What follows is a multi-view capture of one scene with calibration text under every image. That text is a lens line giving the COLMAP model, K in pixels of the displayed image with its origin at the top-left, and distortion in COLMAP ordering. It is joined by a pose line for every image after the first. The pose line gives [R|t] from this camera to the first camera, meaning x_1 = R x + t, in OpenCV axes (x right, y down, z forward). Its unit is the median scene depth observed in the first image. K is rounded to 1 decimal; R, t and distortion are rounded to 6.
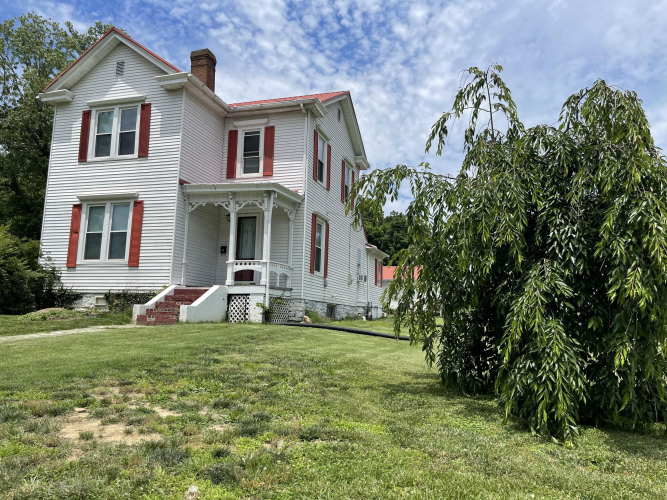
lens RADIAL K [[505.5, 0, 341.9], [0, 505.5, 250.9], [0, 0, 1]] dist [0.056318, -0.070820]
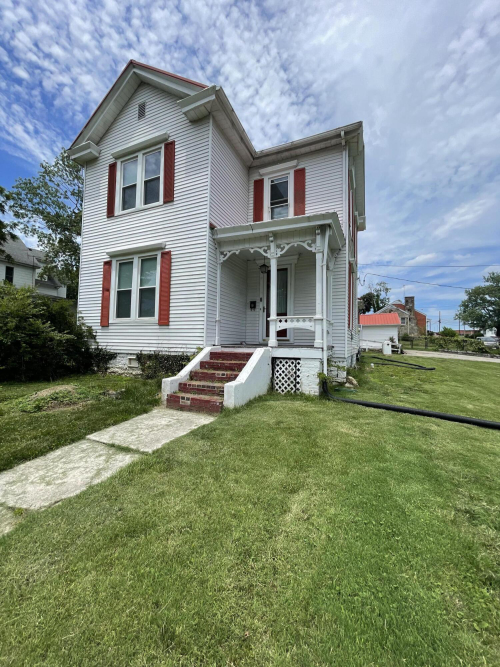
lens RADIAL K [[270.4, 0, 248.3], [0, 270.4, 331.6], [0, 0, 1]] dist [-0.002768, -0.000053]
pose [[0.992023, -0.011455, -0.125536, -0.198018], [0.022898, 0.995670, 0.090091, 0.002132], [0.123960, -0.092247, 0.987990, 0.537020]]
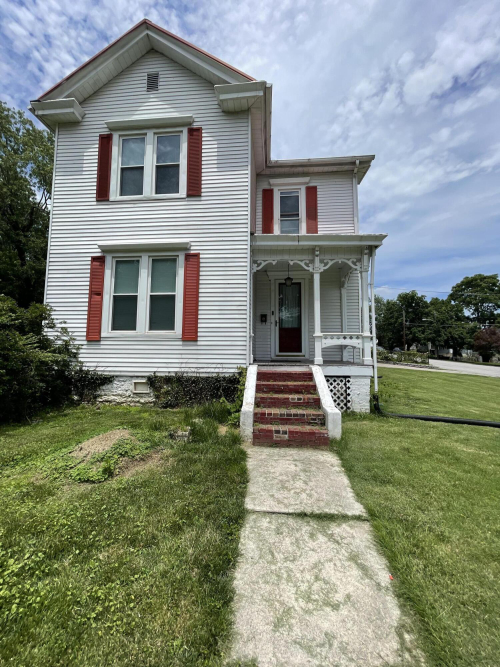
lens RADIAL K [[270.4, 0, 247.8], [0, 270.4, 331.7], [0, 0, 1]] dist [-0.002768, -0.000053]
pose [[0.979056, -0.000025, 0.203592, -0.401549], [-0.011161, 0.998490, 0.053792, -0.004835], [-0.203286, -0.054938, 0.977577, 0.588201]]
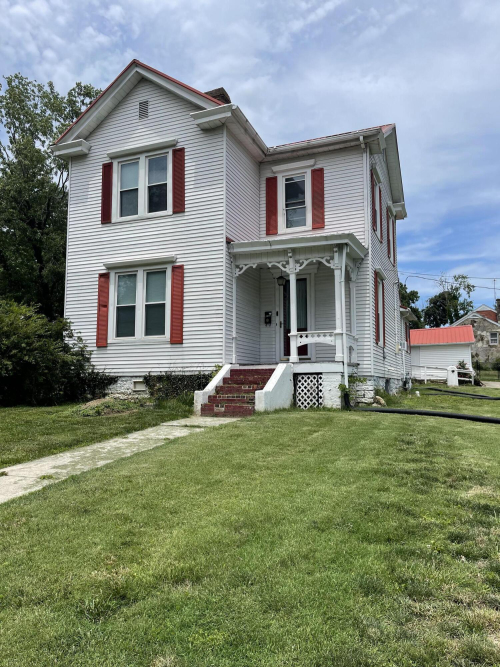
lens RADIAL K [[505.5, 0, 253.1], [0, 505.5, 332.6], [0, 0, 1]] dist [0.056318, -0.070820]
pose [[0.995610, -0.036451, -0.086211, -0.207571], [0.039006, 0.998842, 0.028146, -0.006093], [0.085085, -0.031386, 0.995879, 0.175129]]
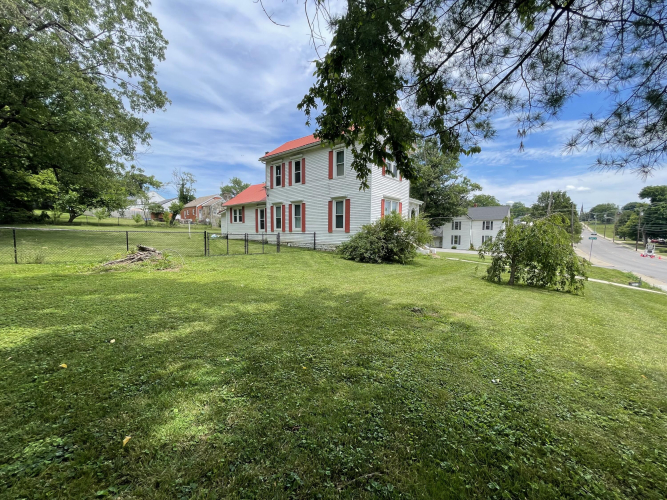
lens RADIAL K [[270.4, 0, 336.6], [0, 270.4, 250.3], [0, 0, 1]] dist [-0.002768, -0.000053]
pose [[0.377263, -0.084801, 0.922216, -1.603430], [-0.130095, 0.981072, 0.143433, -0.027400], [-0.916923, -0.174088, 0.359090, 0.799186]]
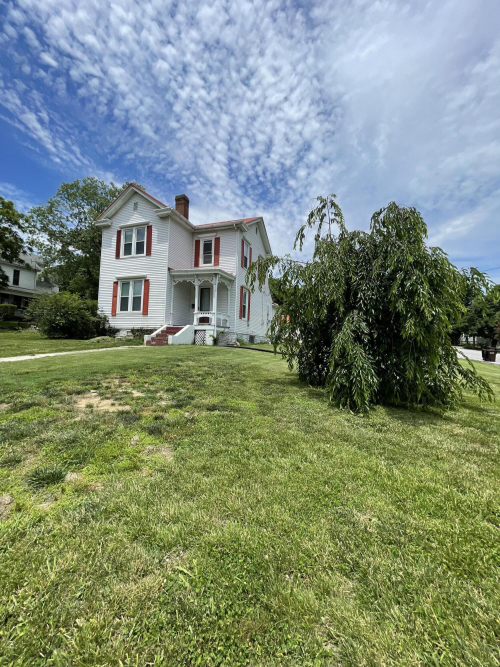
lens RADIAL K [[270.4, 0, 251.0], [0, 270.4, 329.2], [0, 0, 1]] dist [-0.002768, -0.000053]
pose [[0.999076, 0.004468, -0.042739, 0.023810], [-0.000989, 0.996707, 0.081076, 0.002292], [0.042960, -0.080958, 0.995791, 0.018755]]
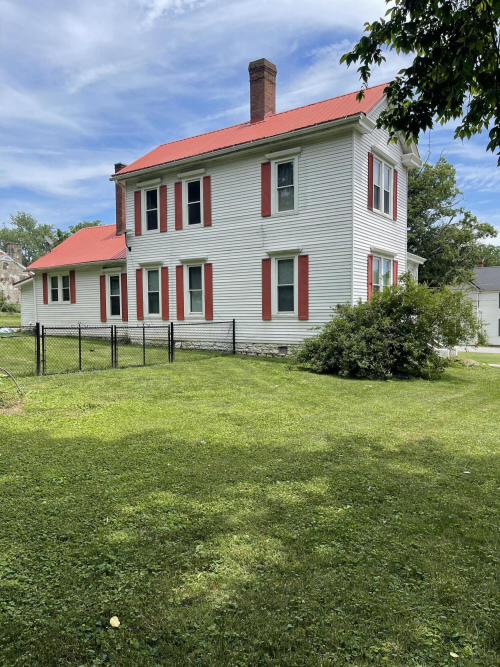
lens RADIAL K [[505.5, 0, 249.5], [0, 505.5, 337.6], [0, 0, 1]] dist [0.056318, -0.070820]
pose [[0.301195, -0.067979, 0.951136, -1.613716], [-0.119935, 0.986834, 0.108510, -0.011057], [-0.945990, -0.146757, 0.289077, 0.956530]]
